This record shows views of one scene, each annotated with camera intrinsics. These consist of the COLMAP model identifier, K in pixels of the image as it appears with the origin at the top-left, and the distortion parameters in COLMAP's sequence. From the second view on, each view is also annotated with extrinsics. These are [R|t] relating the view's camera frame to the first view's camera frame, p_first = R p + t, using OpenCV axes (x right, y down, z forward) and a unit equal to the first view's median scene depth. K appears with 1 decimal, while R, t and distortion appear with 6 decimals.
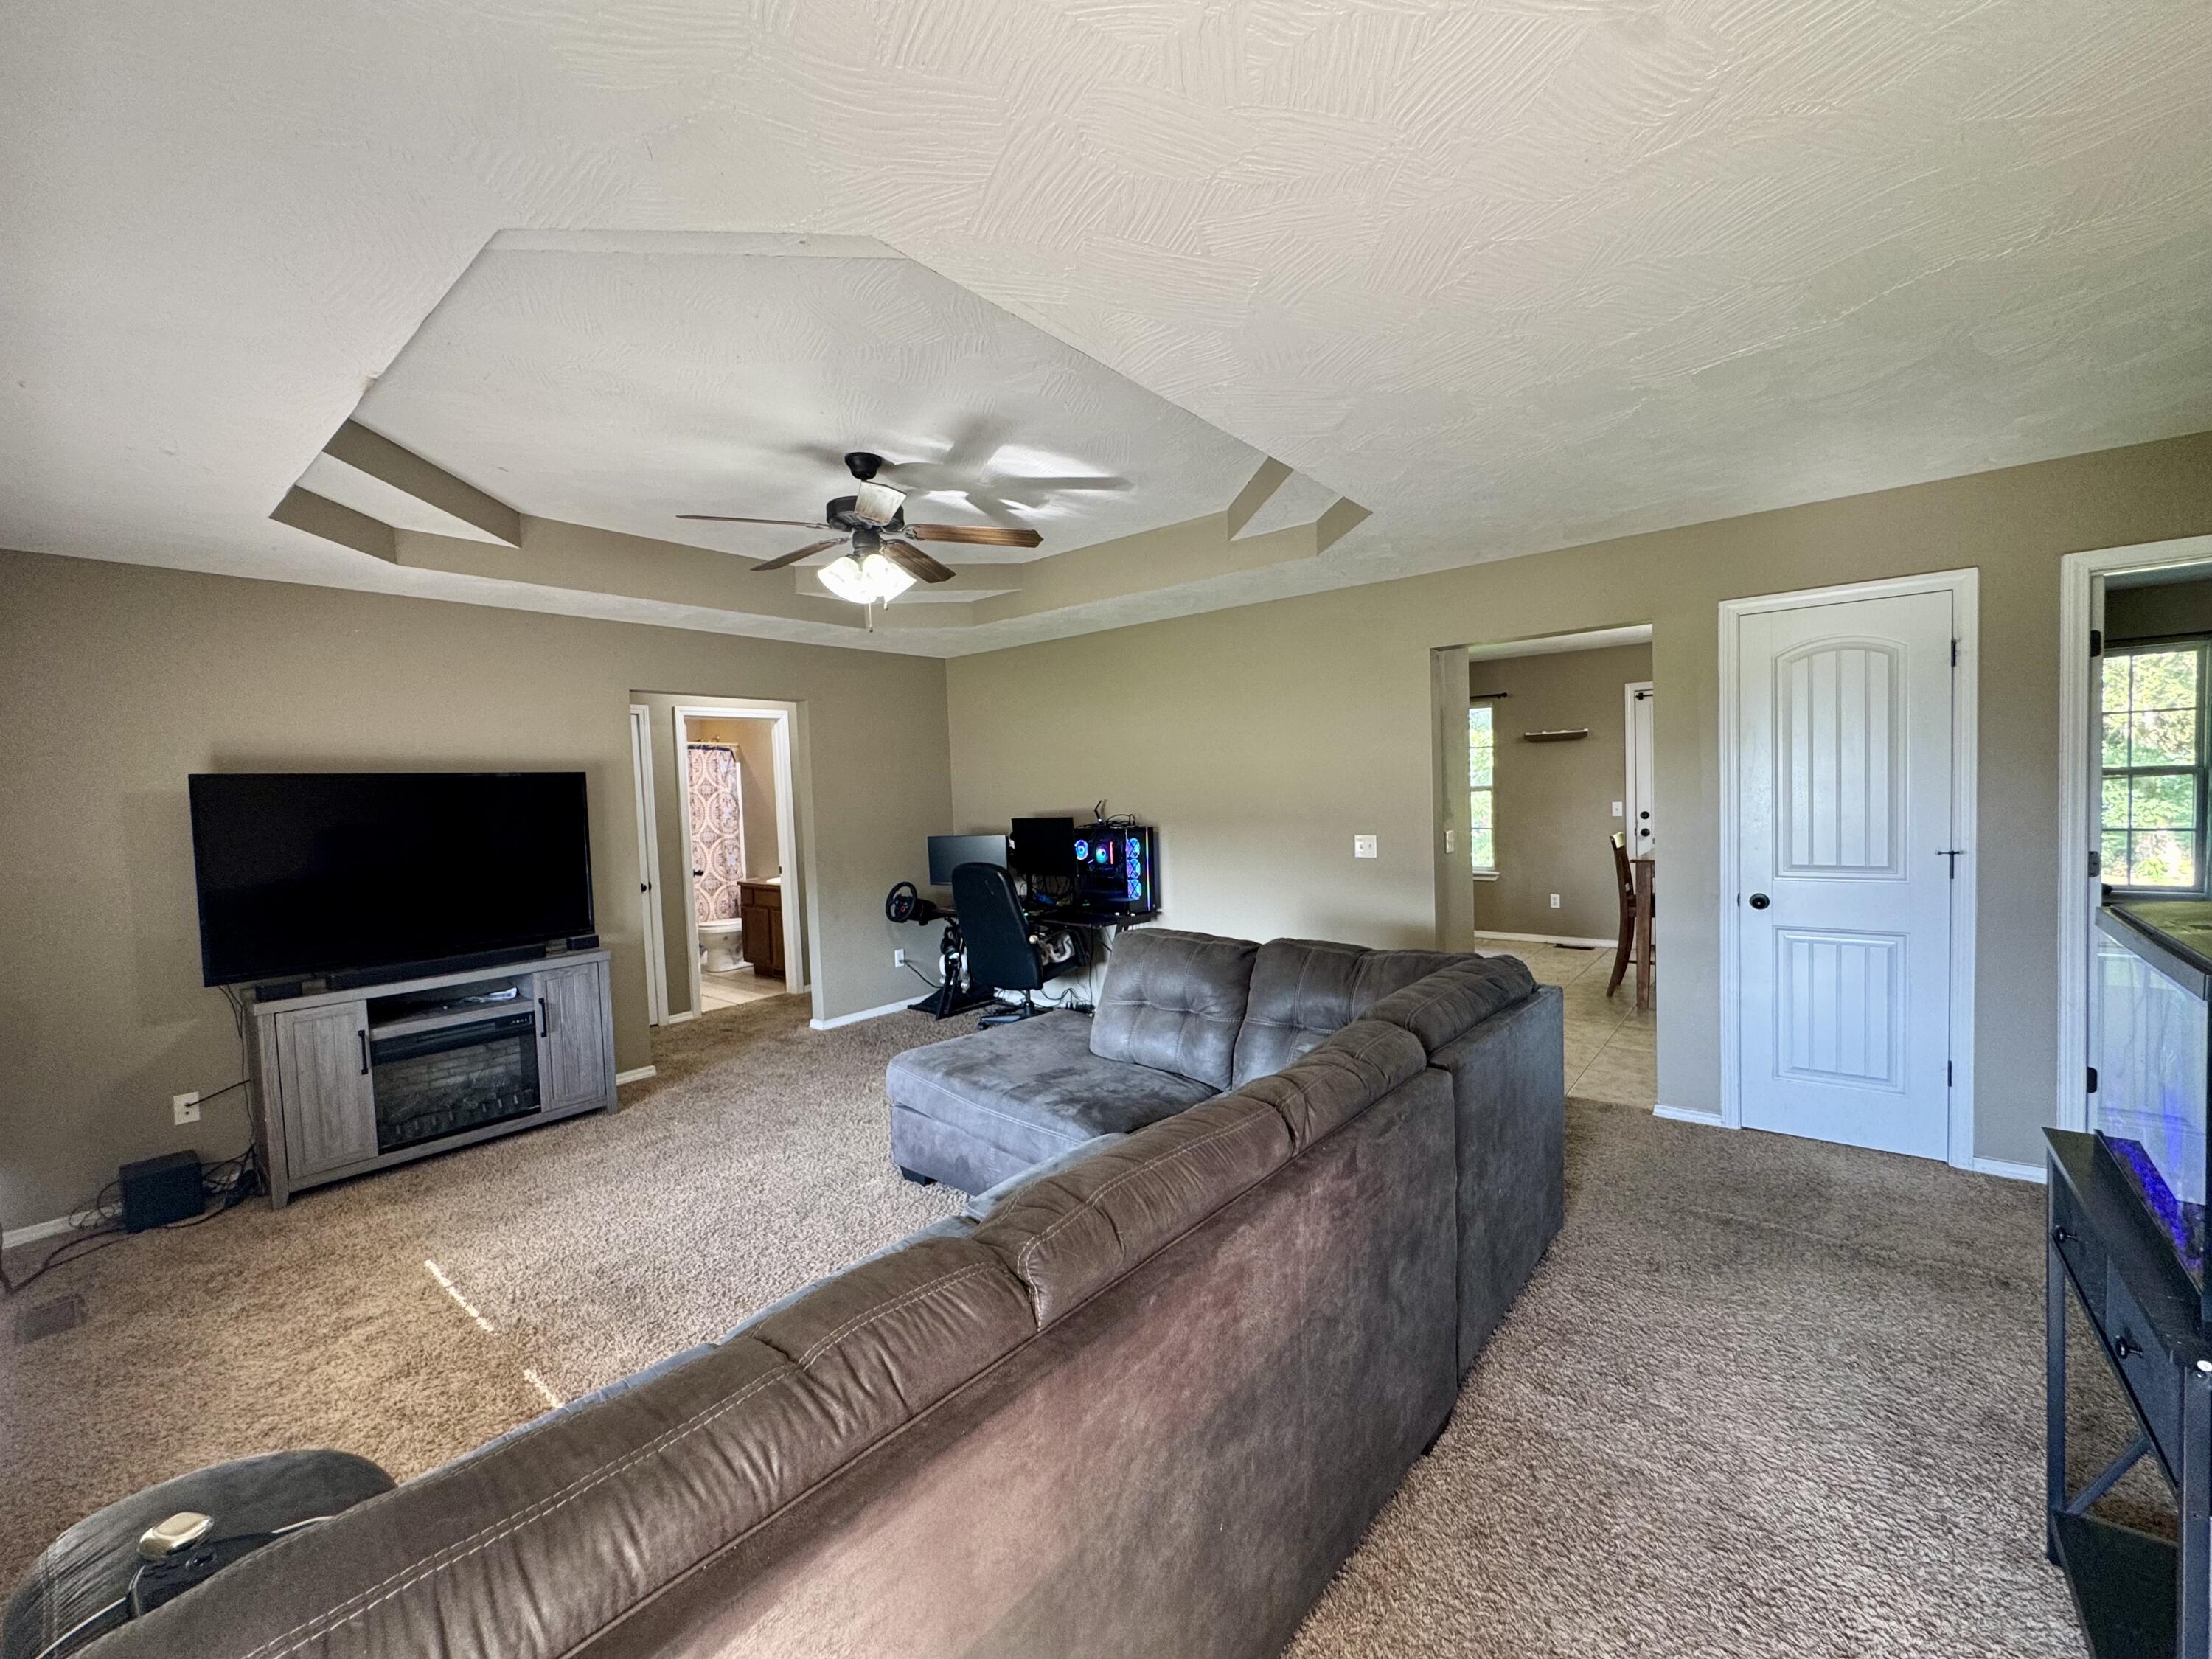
lens RADIAL K [[886.4, 0, 1101.0], [0, 886.4, 827.2], [0, 0, 1]] dist [-0.002622, 0.000870]
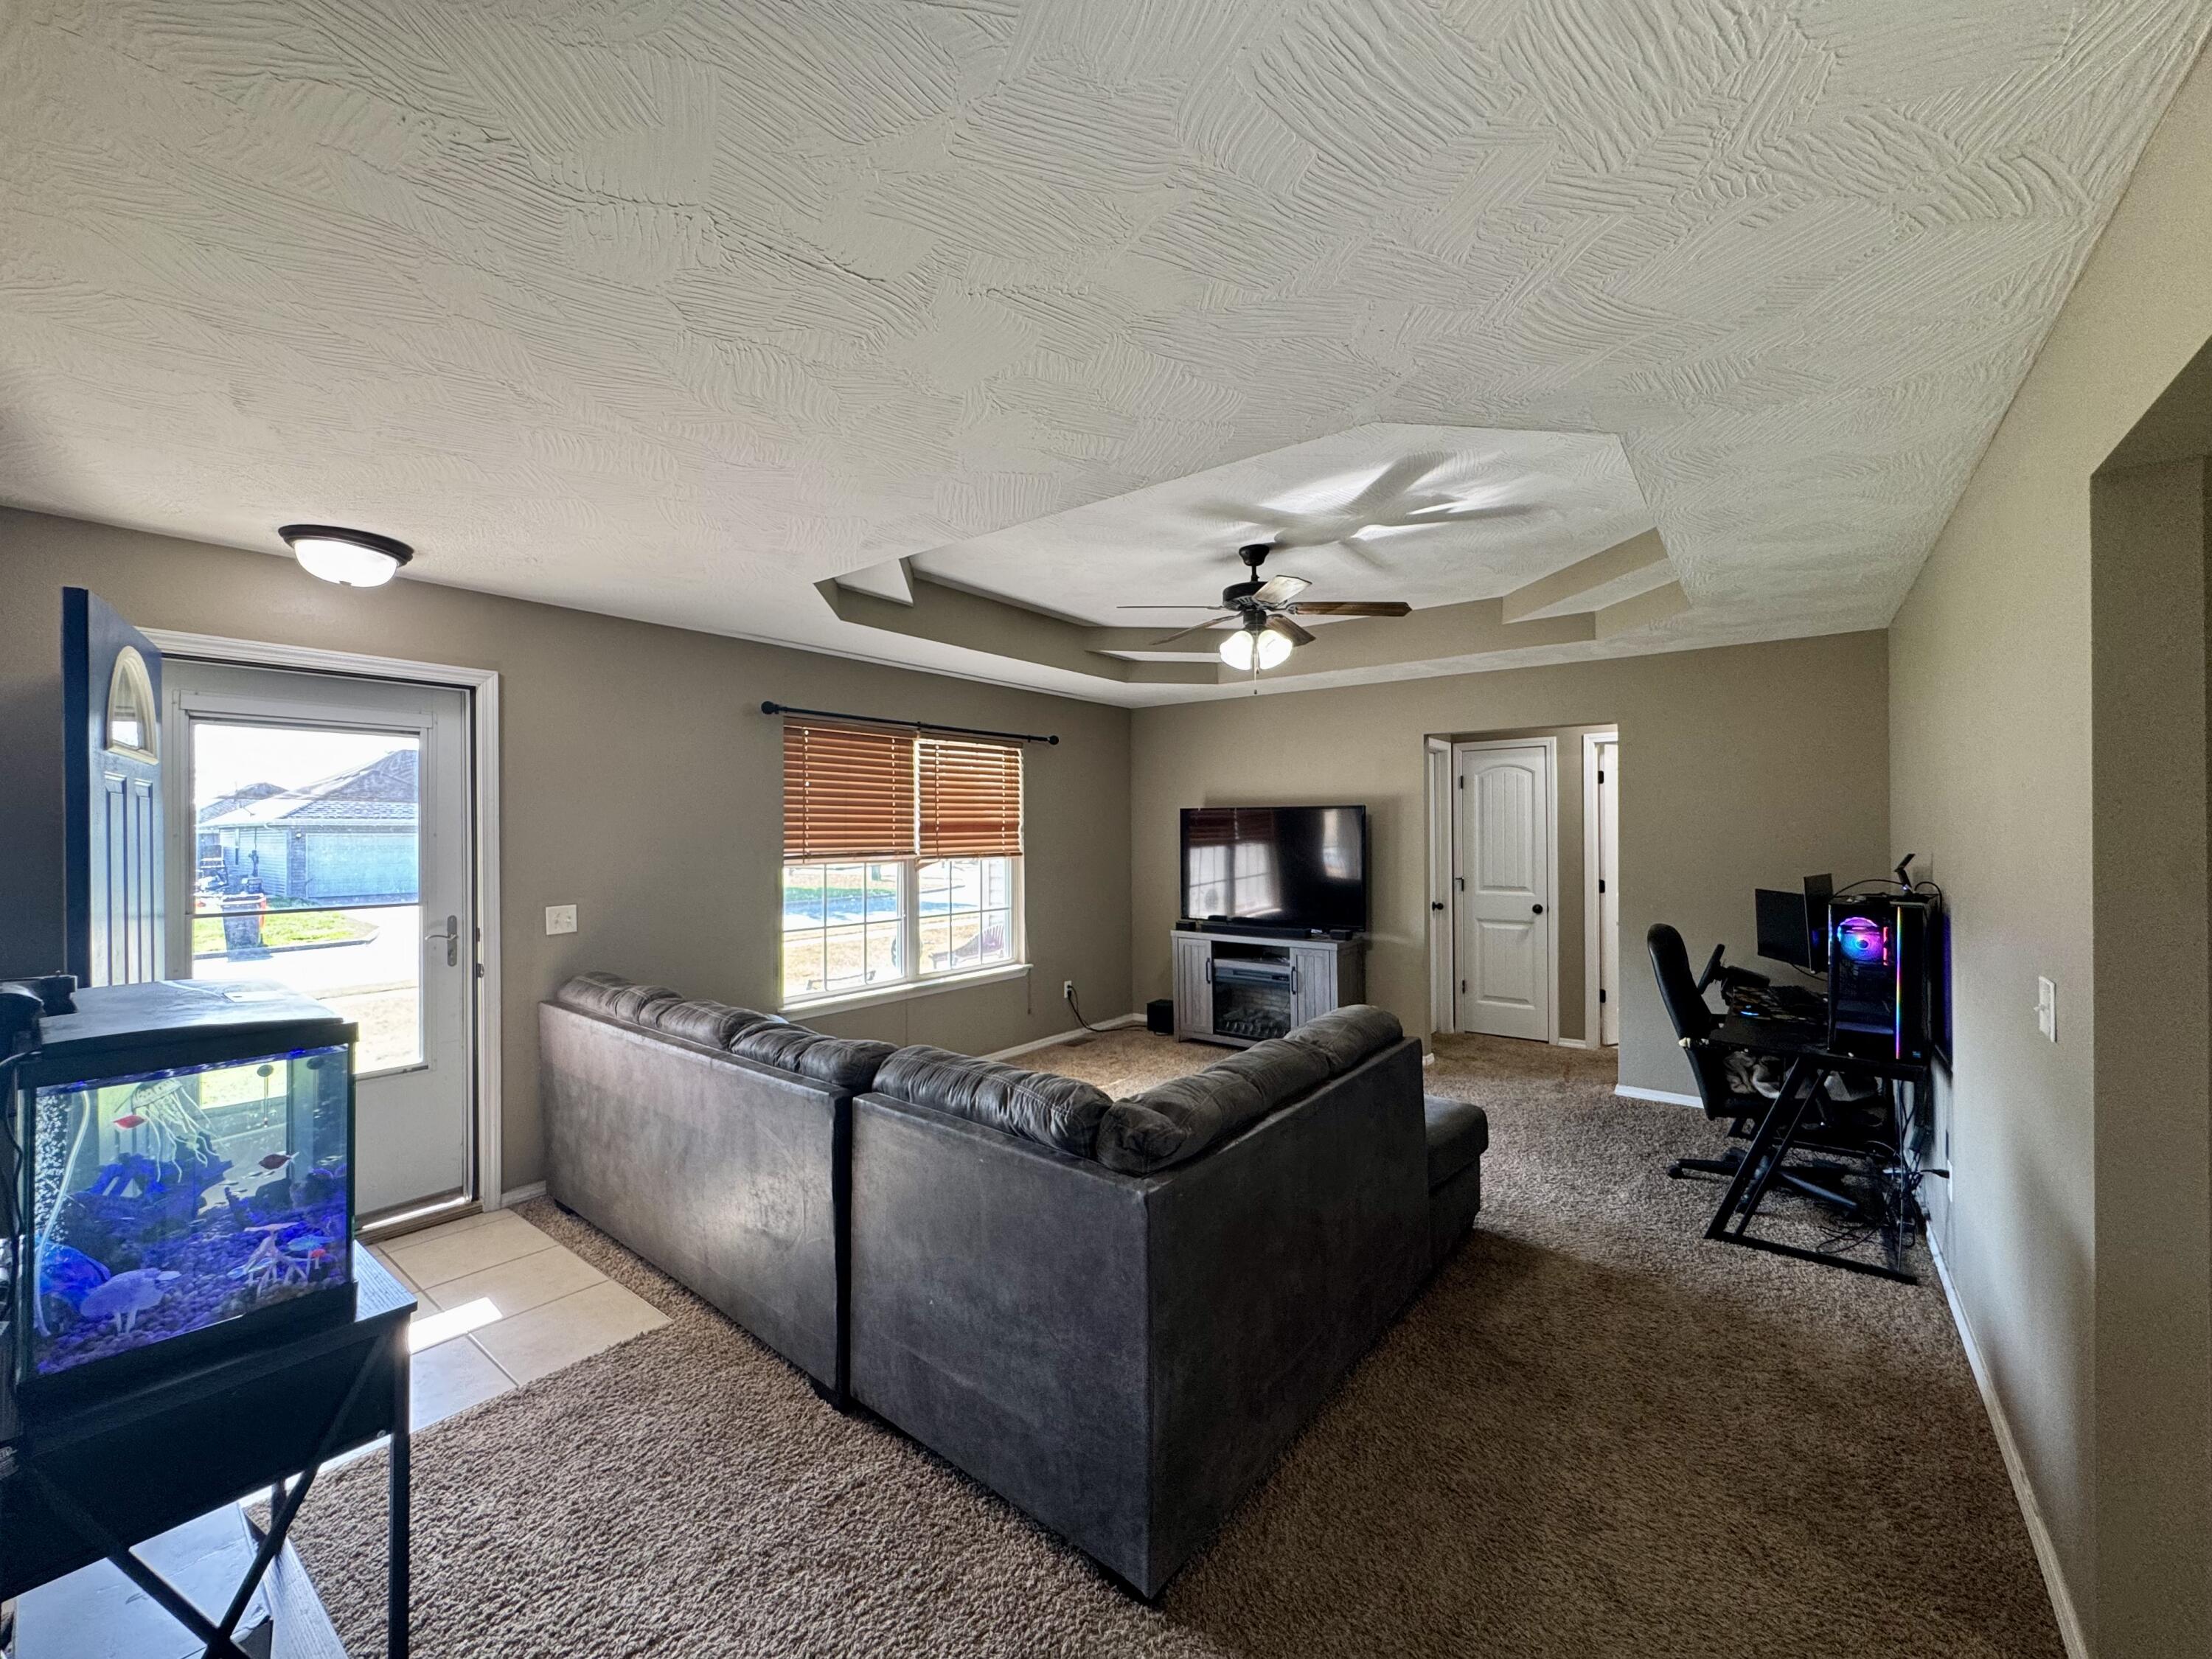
lens RADIAL K [[886.4, 0, 1106.2], [0, 886.4, 828.7], [0, 0, 1]] dist [-0.002622, 0.000870]
pose [[0.037206, 0.034458, -0.998713, 0.732022], [-0.042012, 0.998576, 0.032888, -0.058172], [0.998424, 0.040735, 0.038601, 0.613827]]
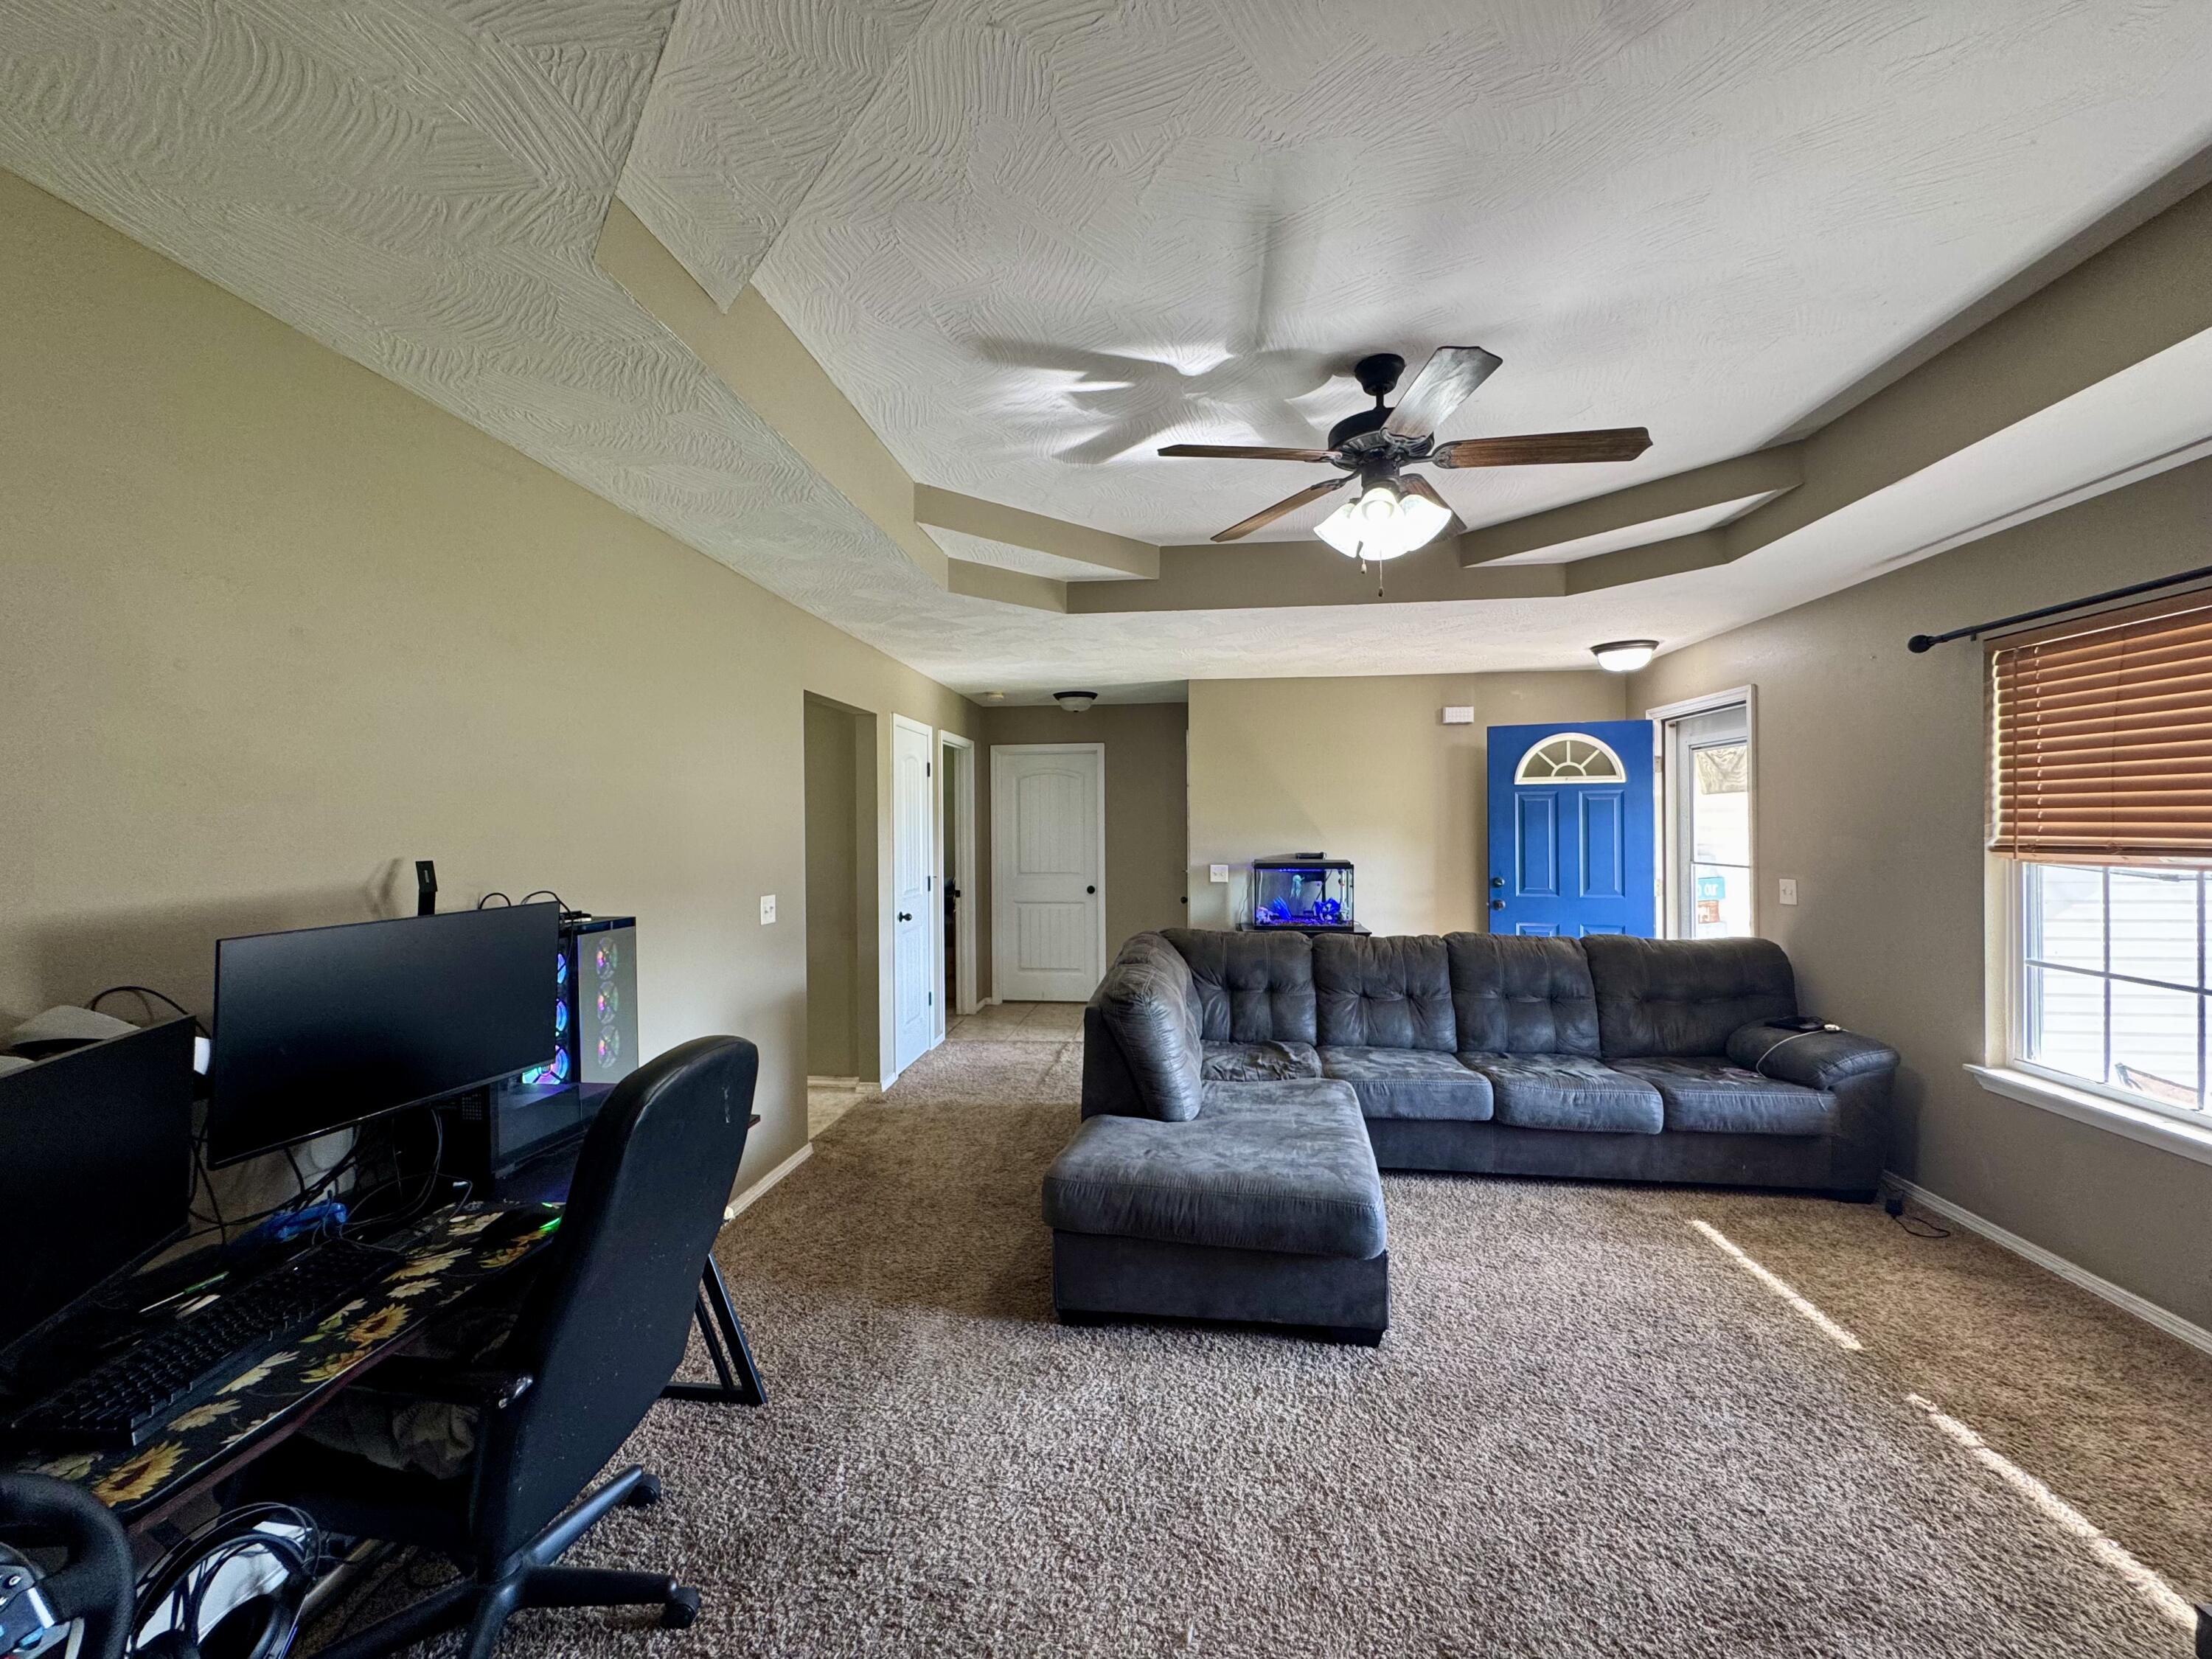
lens RADIAL K [[886.4, 0, 1095.8], [0, 886.4, 825.6], [0, 0, 1]] dist [-0.002622, 0.000870]
pose [[-0.543573, 0.038561, 0.838476, -0.593733], [0.064232, 0.997926, -0.004253, -0.034232], [-0.836901, 0.051545, -0.544922, 1.292445]]
